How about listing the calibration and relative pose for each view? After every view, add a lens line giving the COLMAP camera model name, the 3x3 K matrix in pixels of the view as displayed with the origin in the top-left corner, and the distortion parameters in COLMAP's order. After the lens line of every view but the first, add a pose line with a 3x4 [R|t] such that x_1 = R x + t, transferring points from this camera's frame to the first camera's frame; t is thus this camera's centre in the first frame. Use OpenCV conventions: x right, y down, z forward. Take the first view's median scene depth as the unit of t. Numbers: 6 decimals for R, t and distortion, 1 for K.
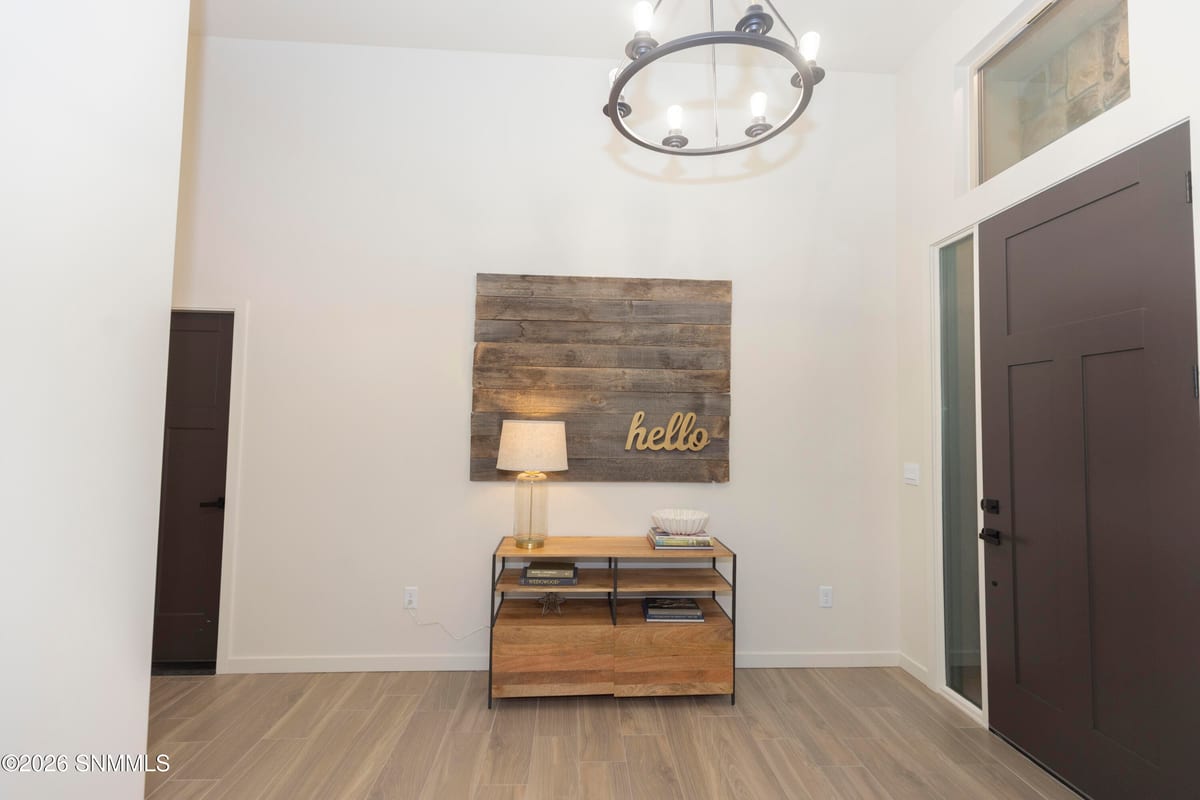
lens RADIAL K [[534.5, 0, 602.8], [0, 534.5, 402.5], [0, 0, 1]] dist [0.004639, 0.000458]
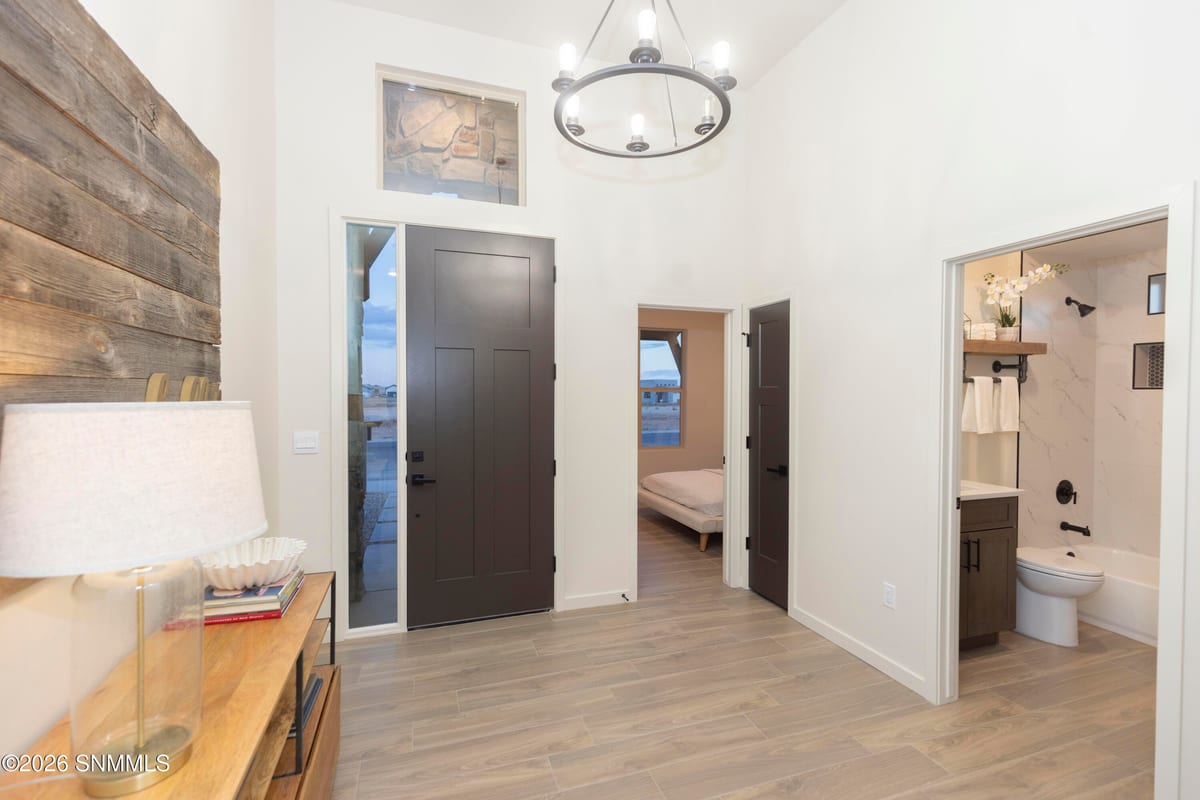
lens RADIAL K [[534.5, 0, 602.8], [0, 534.5, 402.5], [0, 0, 1]] dist [0.004639, 0.000458]
pose [[-0.281073, -0.036565, 0.958990, -0.603220], [-0.057959, 0.998097, 0.021068, 0.011380], [-0.957935, -0.049660, -0.282657, 0.922280]]
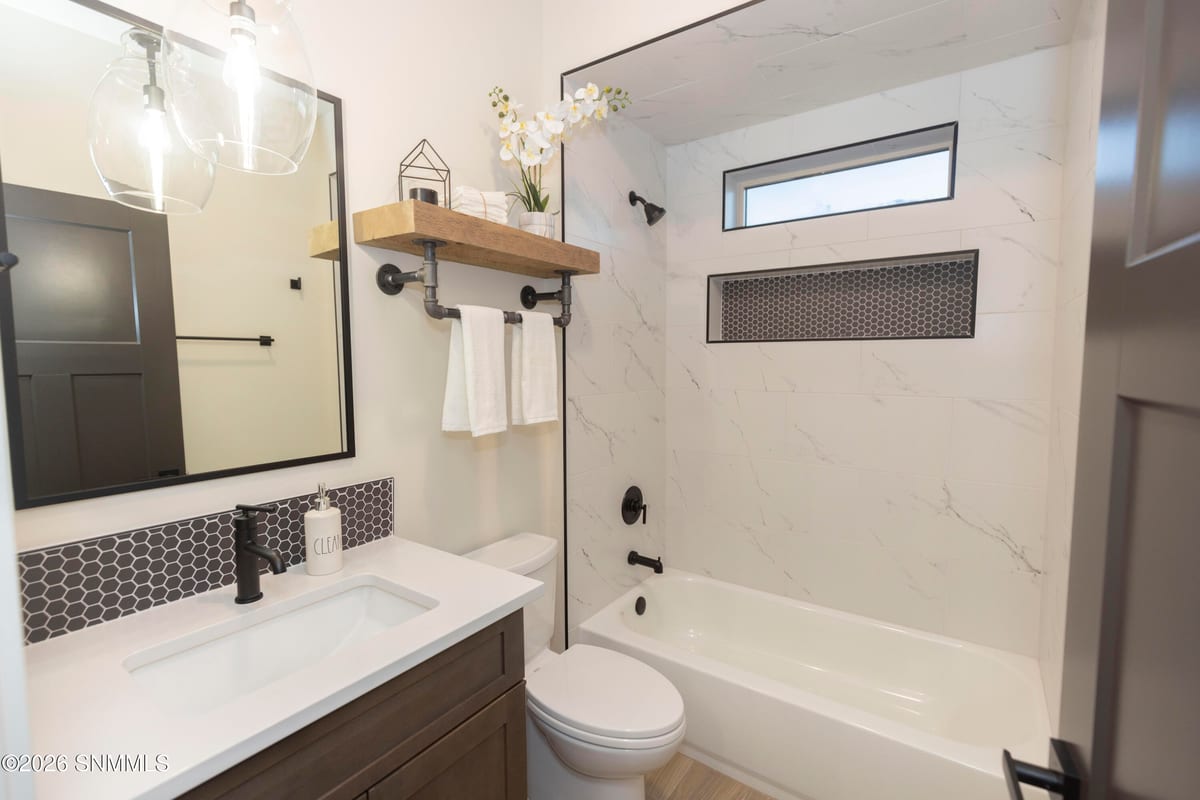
lens RADIAL K [[534.5, 0, 602.8], [0, 534.5, 402.5], [0, 0, 1]] dist [0.004639, 0.000458]
pose [[-0.791598, -0.062425, 0.607845, -0.381002], [-0.042083, 0.997975, 0.047686, 0.003795], [-0.609592, 0.012168, -0.792622, 0.557075]]
